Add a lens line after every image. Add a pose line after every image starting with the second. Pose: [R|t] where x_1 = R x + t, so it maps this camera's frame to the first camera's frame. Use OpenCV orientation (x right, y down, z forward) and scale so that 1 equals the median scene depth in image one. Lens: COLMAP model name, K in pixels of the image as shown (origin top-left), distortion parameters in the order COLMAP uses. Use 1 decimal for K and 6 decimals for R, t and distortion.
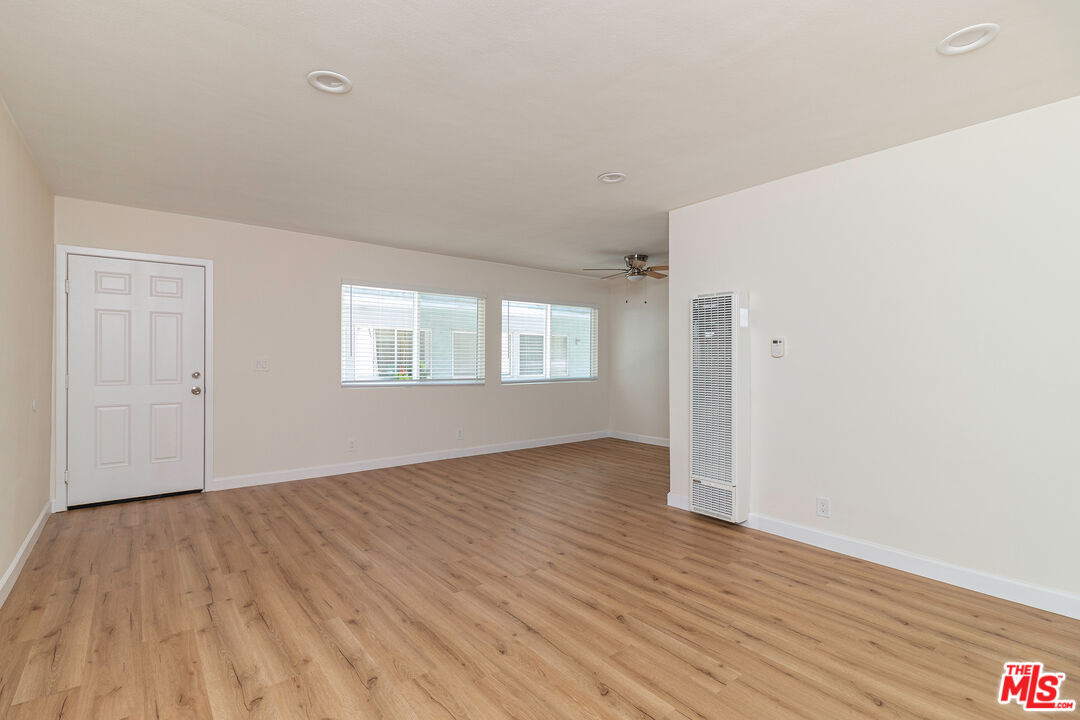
lens RADIAL K [[505.2, 0, 534.4], [0, 505.2, 356.1], [0, 0, 1]] dist [0.000226, -0.000533]
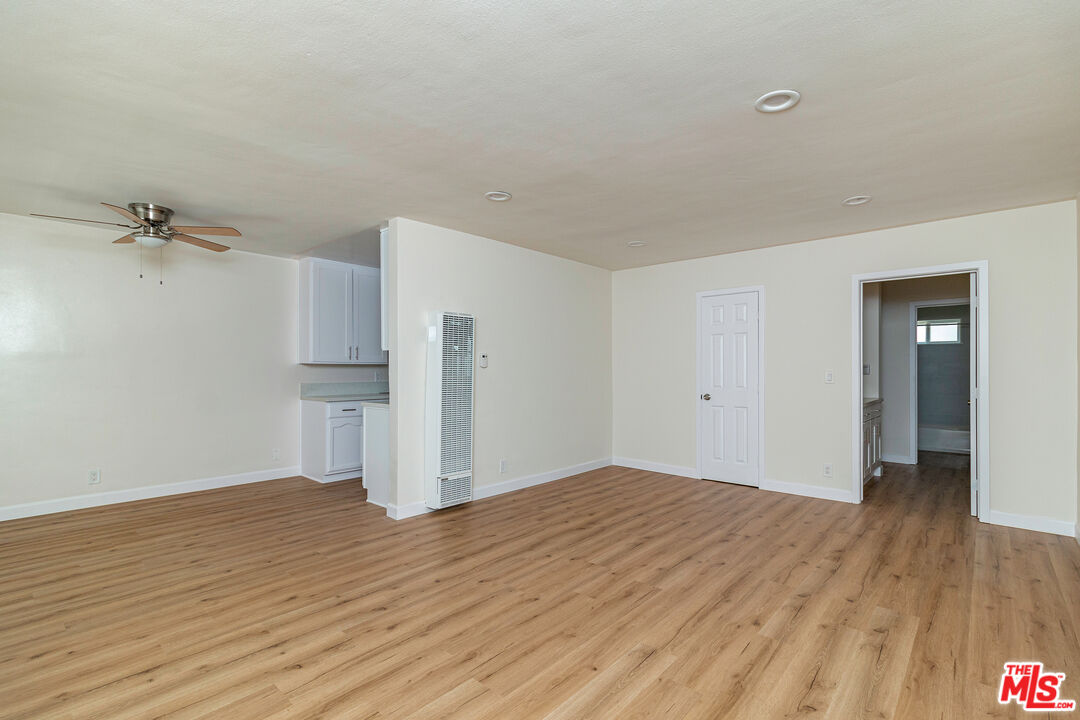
lens RADIAL K [[498.9, 0, 536.1], [0, 498.9, 362.9], [0, 0, 1]] dist [0.004073, -0.000377]
pose [[-0.167906, 0.006290, 0.985783, -1.077969], [-0.010147, 0.999916, -0.008108, -0.001268], [-0.985751, -0.011364, -0.167828, 1.342570]]
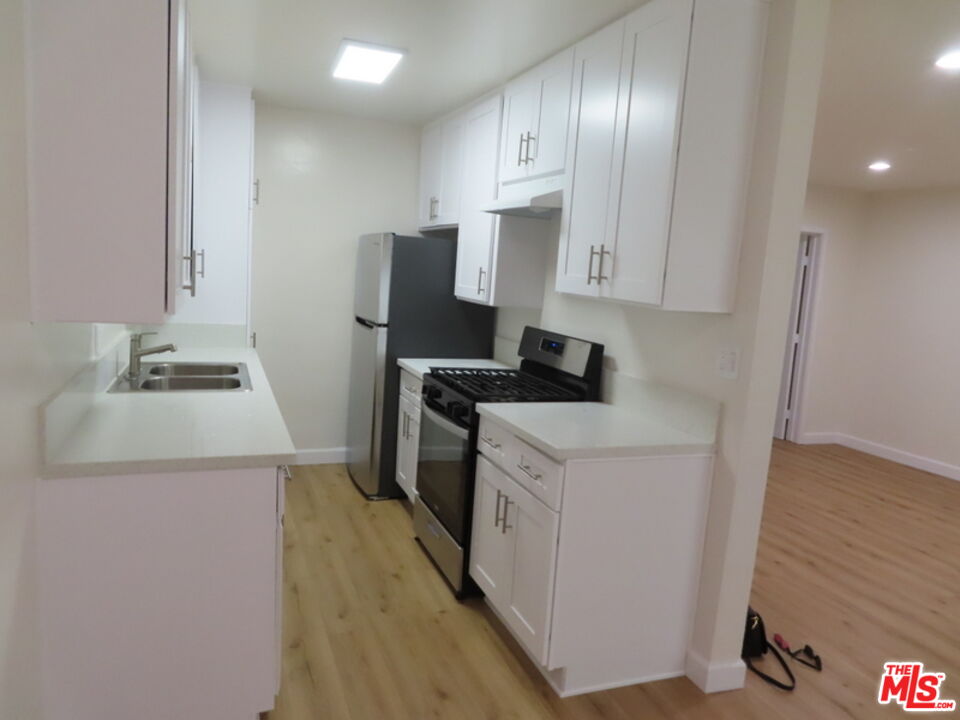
lens RADIAL K [[690.4, 0, 482.0], [0, 690.4, 360.3], [0, 0, 1]] dist [-0.010413, 0.016062]
pose [[-0.951902, -0.107377, 0.286971, 0.503688], [-0.074043, 0.989438, 0.124617, -0.075807], [-0.297321, 0.097374, -0.949799, 2.413074]]
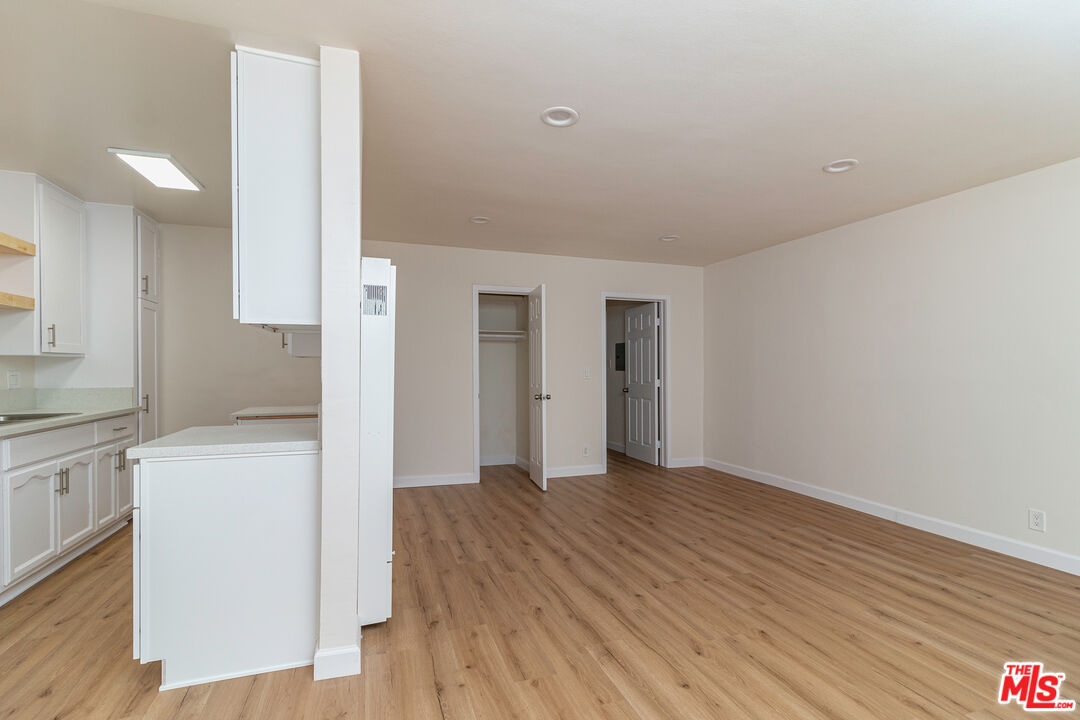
lens RADIAL K [[505.2, 0, 539.7], [0, 505.2, 369.4], [0, 0, 1]] dist [0.000226, -0.000533]
pose [[-0.945145, -0.008879, 0.326529, -0.070487], [-0.009874, 0.999950, -0.001388, 0.013405], [-0.326501, -0.004536, -0.945186, 2.075699]]
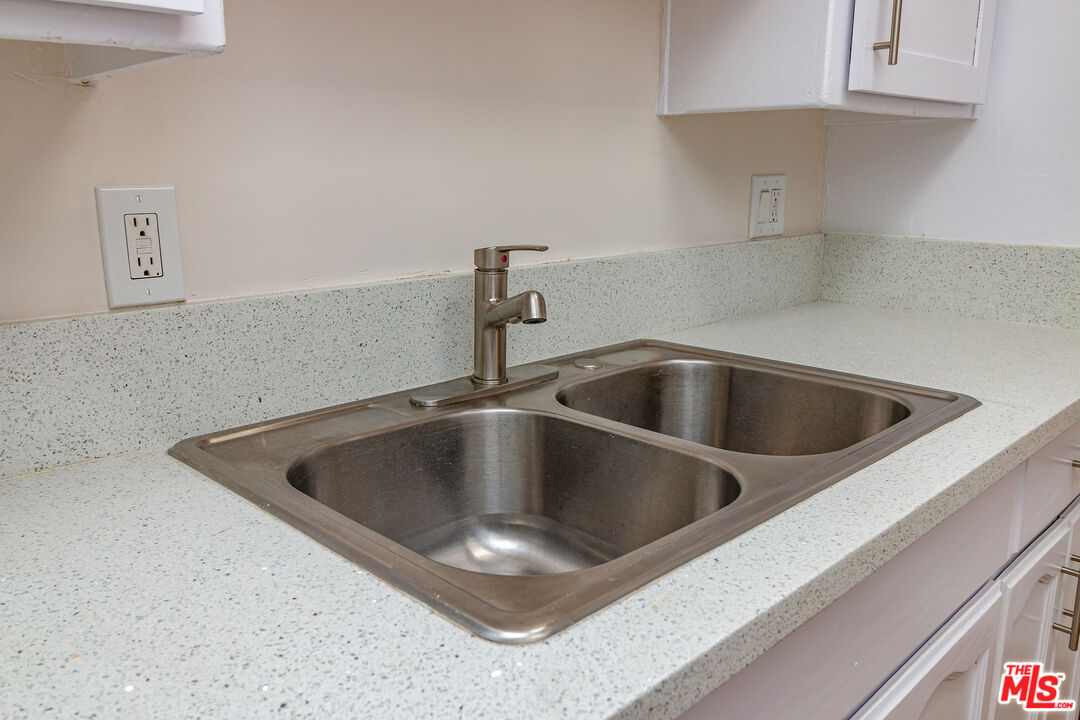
lens RADIAL K [[854.3, 0, 539.4], [0, 854.3, 353.8], [0, 0, 1]] dist [0.002773, -0.000405]
pose [[-0.116986, -0.222789, 0.967822, 0.949608], [-0.010156, 0.974731, 0.223152, 0.019065], [-0.993082, 0.016277, -0.116293, 1.565614]]
